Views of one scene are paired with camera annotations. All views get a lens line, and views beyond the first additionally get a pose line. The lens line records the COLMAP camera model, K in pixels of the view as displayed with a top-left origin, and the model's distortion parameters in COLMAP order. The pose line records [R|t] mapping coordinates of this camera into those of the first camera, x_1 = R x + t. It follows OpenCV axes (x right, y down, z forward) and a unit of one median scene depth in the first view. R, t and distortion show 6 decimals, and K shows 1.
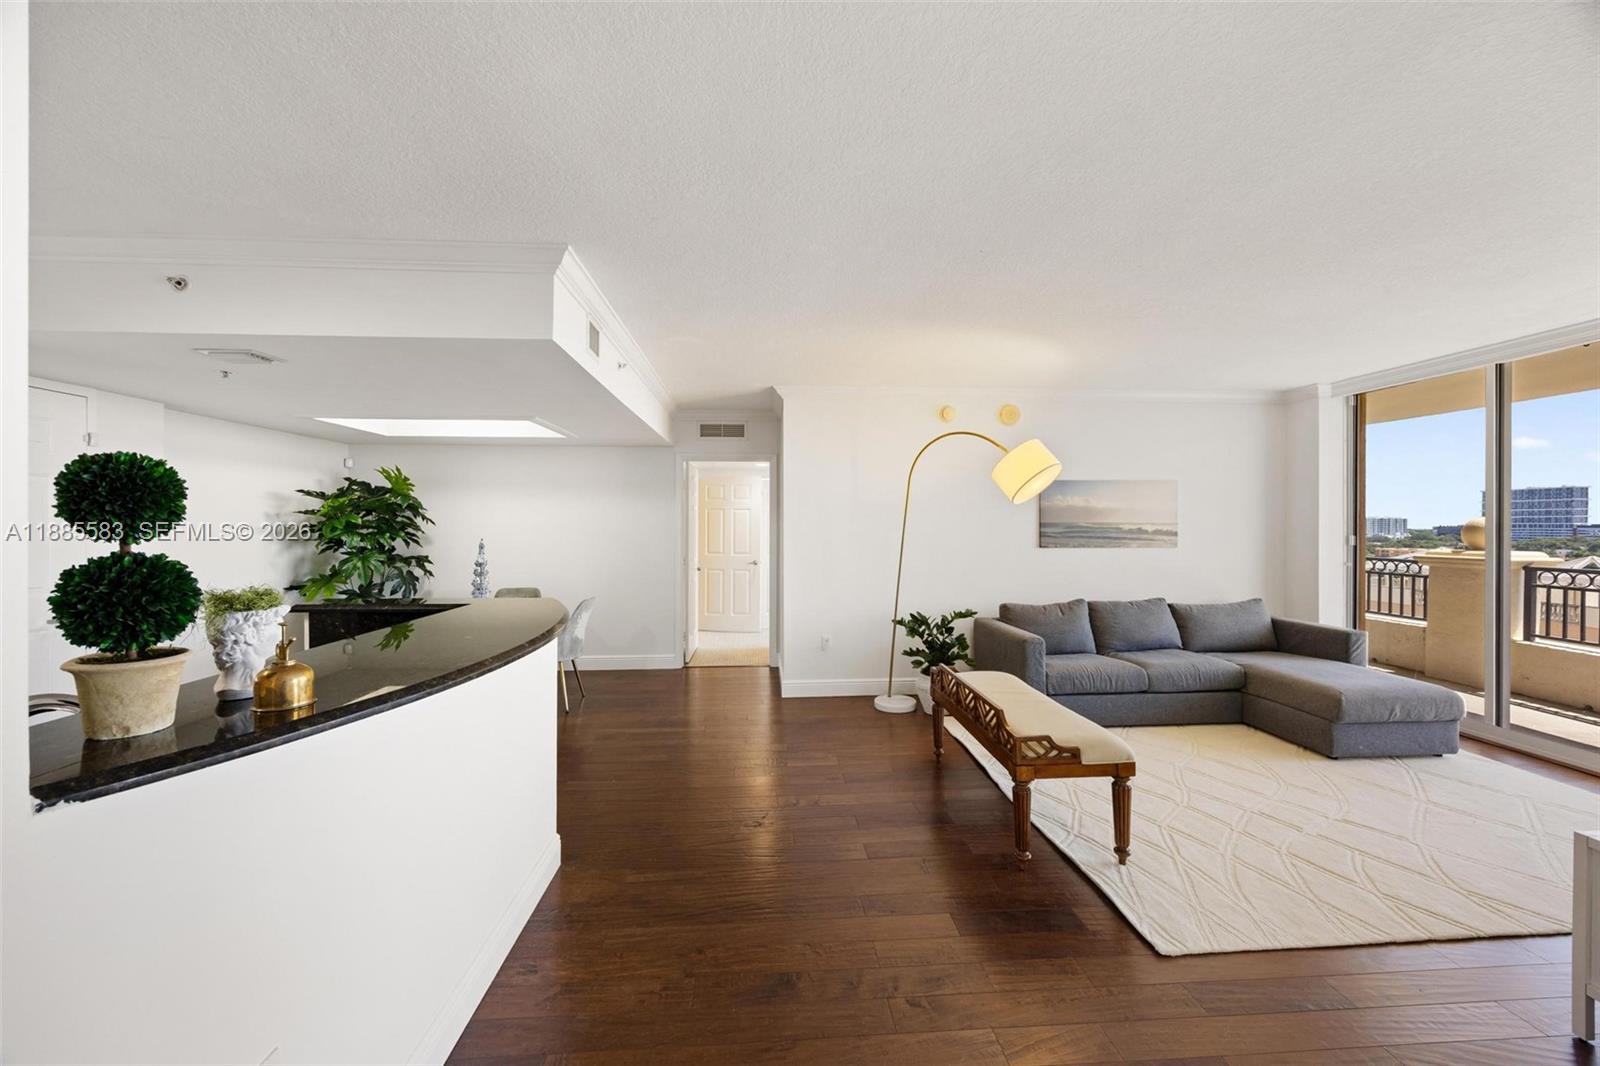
lens RADIAL K [[615.0, 0, 800.9], [0, 615.0, 527.7], [0, 0, 1]] dist [0.006886, -0.000298]
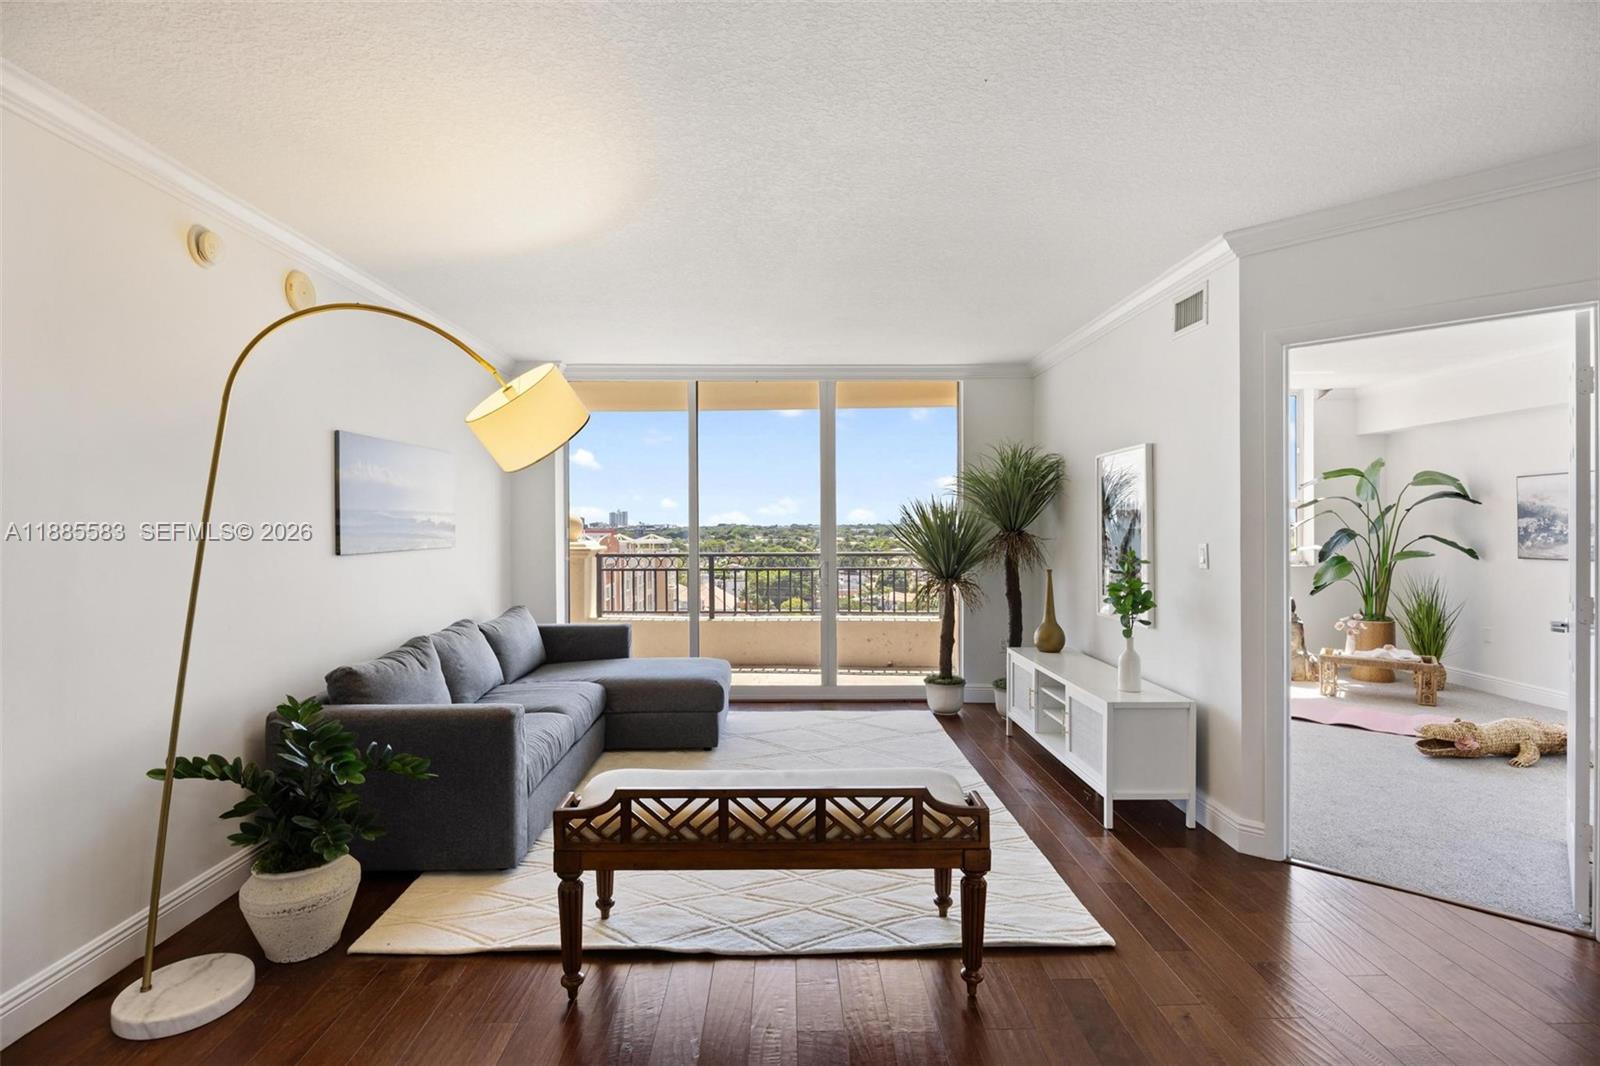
lens RADIAL K [[761.3, 0, 801.5], [0, 761.3, 525.1], [0, 0, 1]] dist [-0.013169, 0.001231]
pose [[0.059777, -0.002435, 0.998209, -0.277801], [0.007301, 0.999971, 0.002002, 0.008254], [-0.998185, 0.007168, 0.059793, 0.615818]]
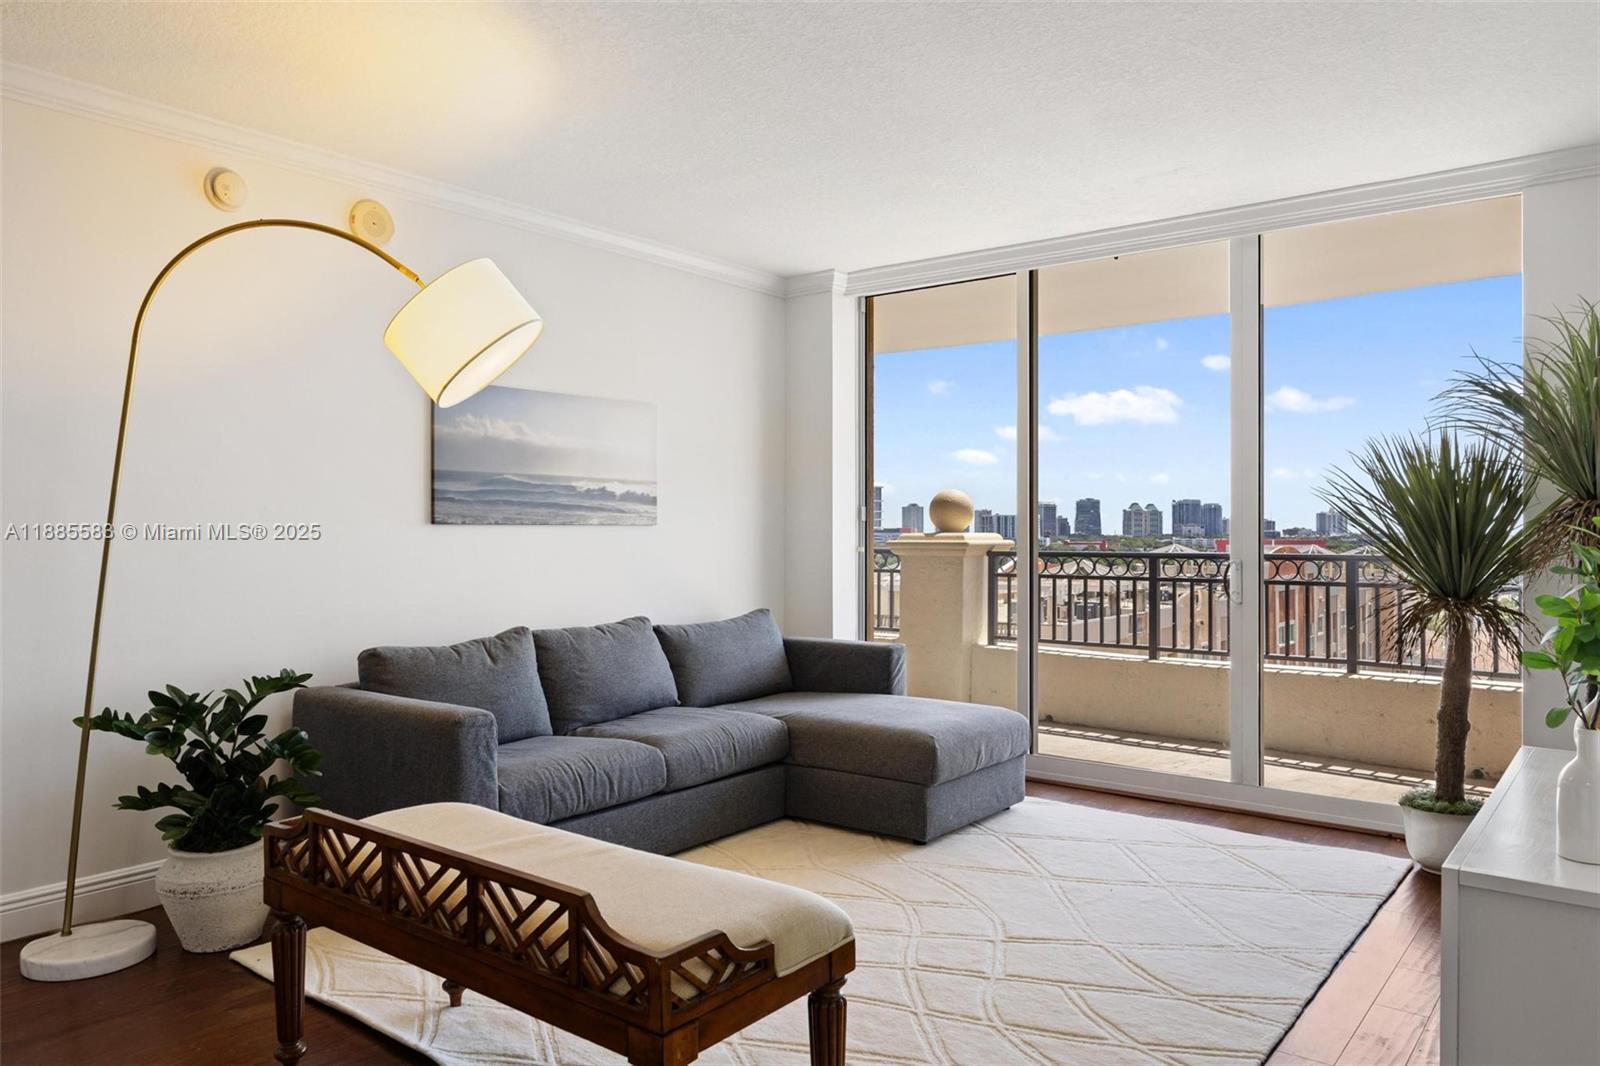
lens RADIAL K [[1111.7, 0, 802.3], [0, 1111.7, 525.4], [0, 0, 1]] dist [-0.005463, -0.006430]
pose [[0.673339, 0.003312, 0.739327, -0.046691], [0.003037, 0.999969, -0.007247, 0.044775], [-0.739328, 0.007125, 0.673308, 0.257602]]
